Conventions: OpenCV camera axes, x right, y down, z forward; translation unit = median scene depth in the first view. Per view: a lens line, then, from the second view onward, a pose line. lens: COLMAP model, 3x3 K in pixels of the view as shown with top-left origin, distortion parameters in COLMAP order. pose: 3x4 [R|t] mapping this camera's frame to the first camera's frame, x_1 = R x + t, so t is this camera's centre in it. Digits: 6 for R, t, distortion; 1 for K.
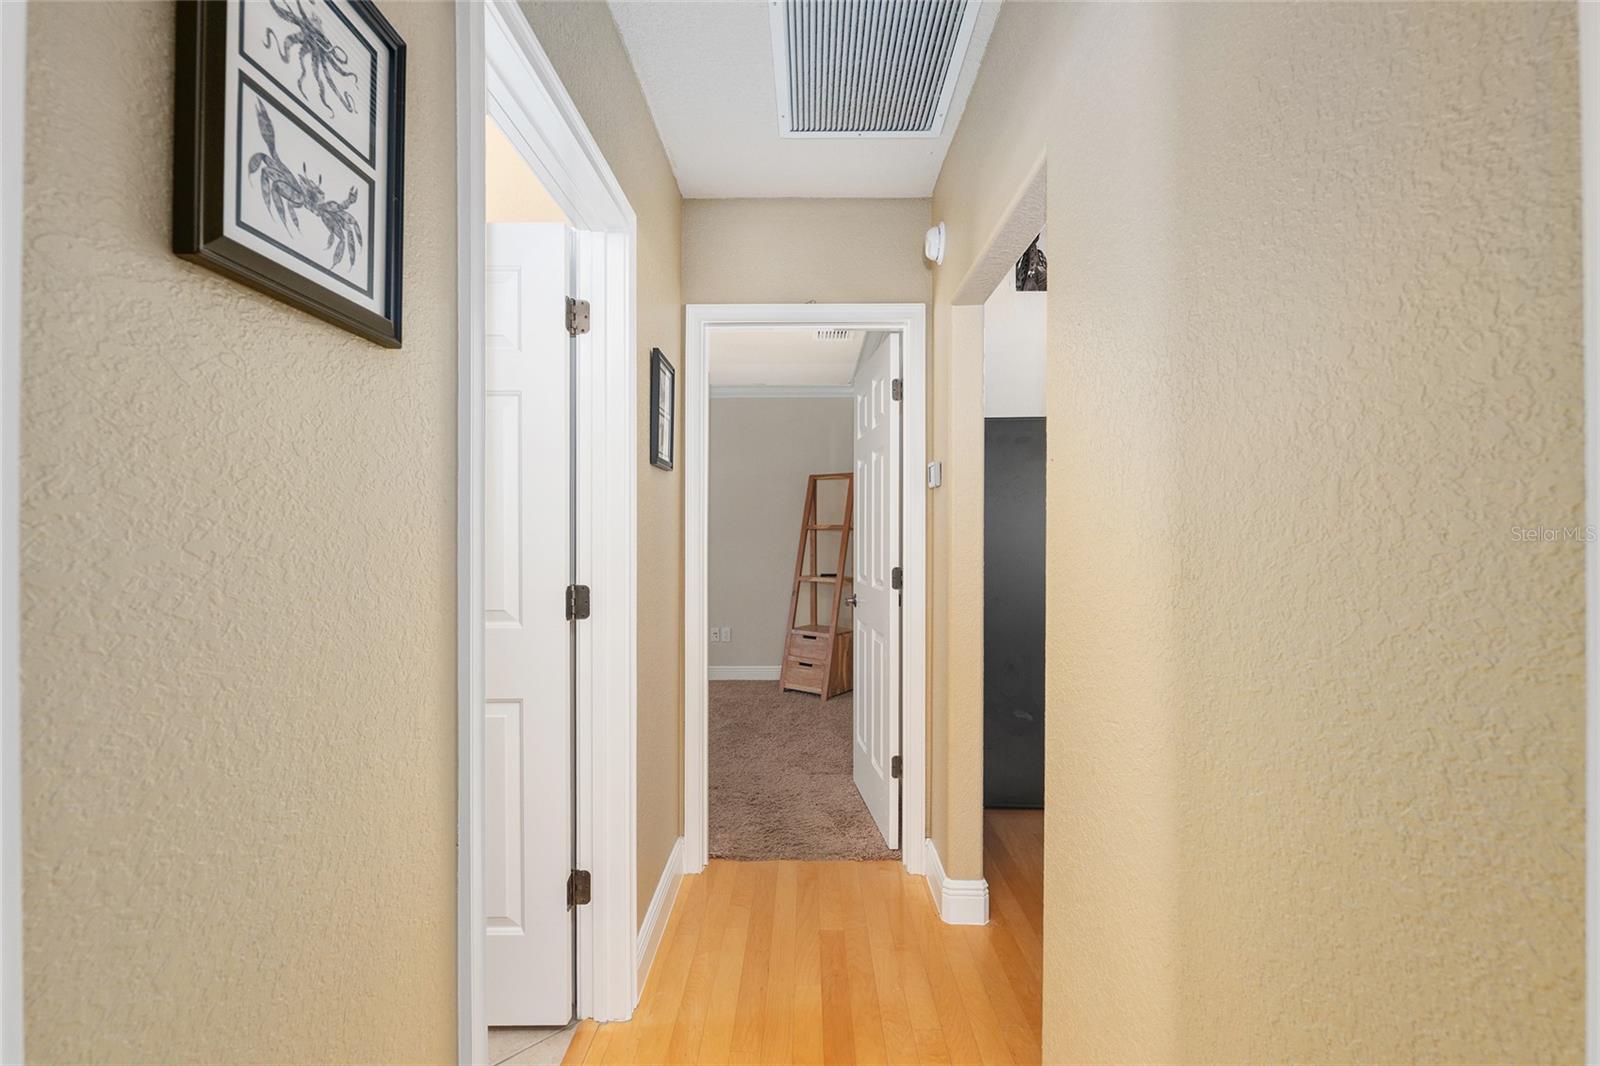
lens RADIAL K [[680.9, 0, 801.4], [0, 680.9, 530.5], [0, 0, 1]] dist [0.001034, -0.000255]
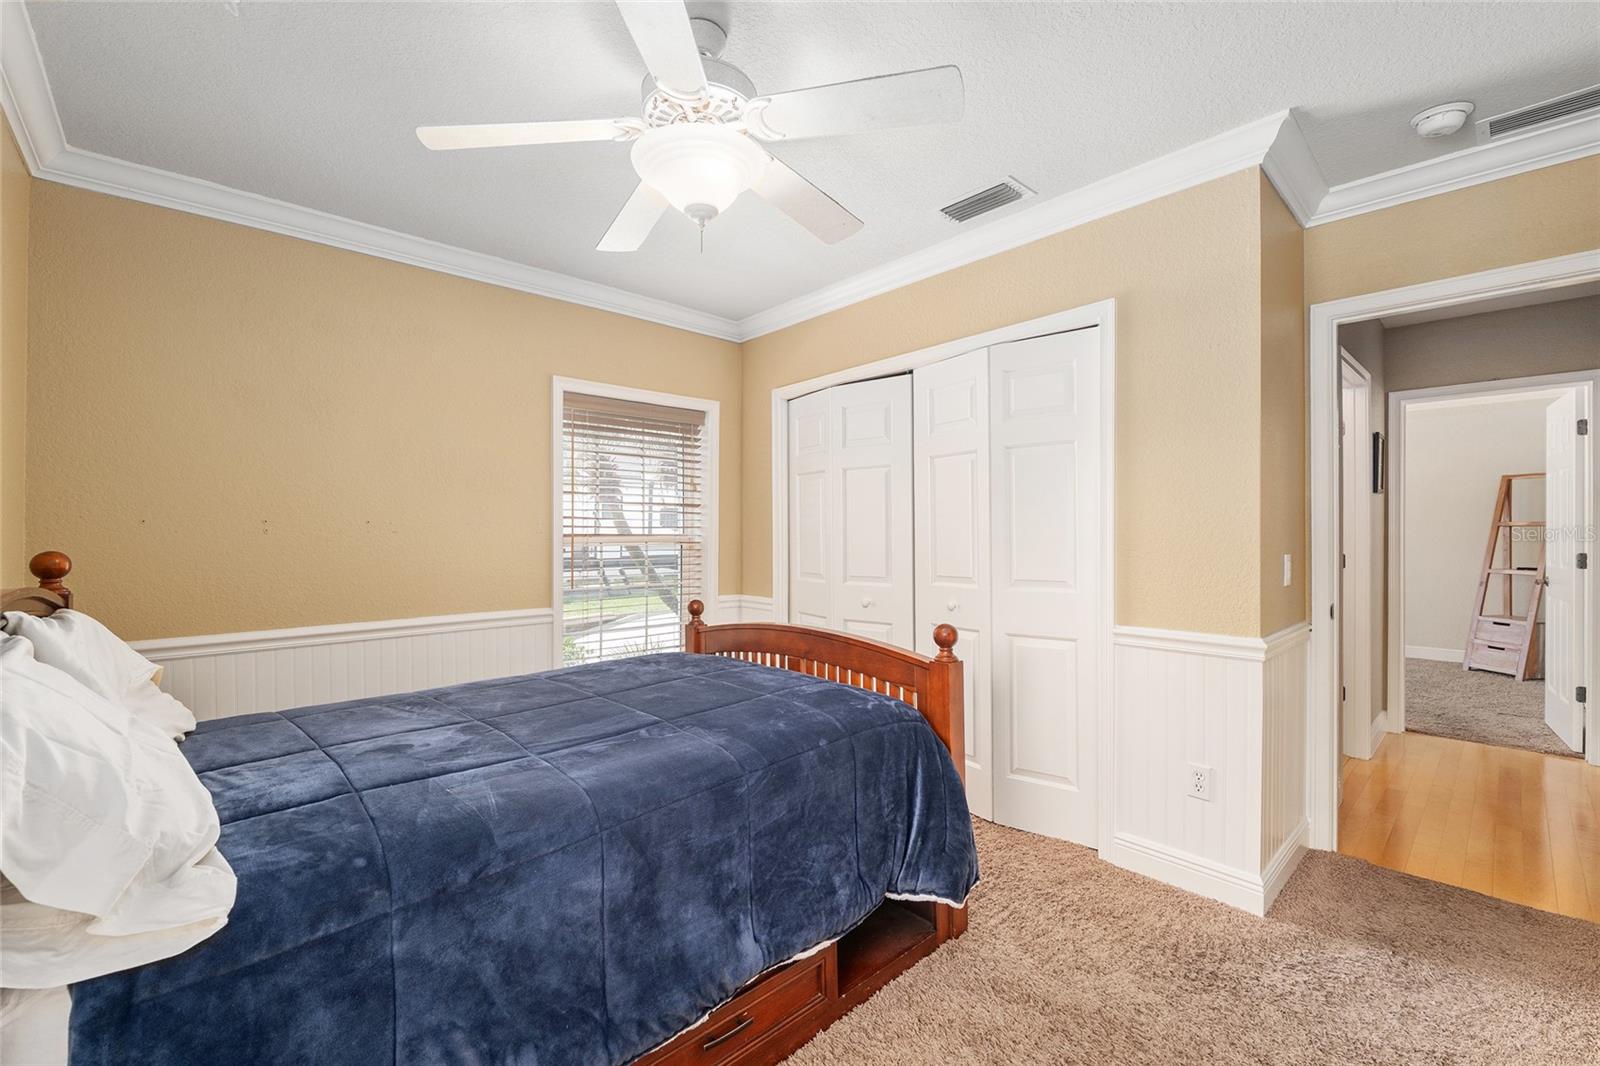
lens RADIAL K [[664.8, 0, 803.0], [0, 664.8, 542.0], [0, 0, 1]] dist [-0.012270, 0.000868]
pose [[0.686035, 0.002821, -0.727563, 0.009102], [0.011423, 0.999827, 0.014647, -0.004140], [0.727479, -0.018359, 0.685885, -0.551169]]
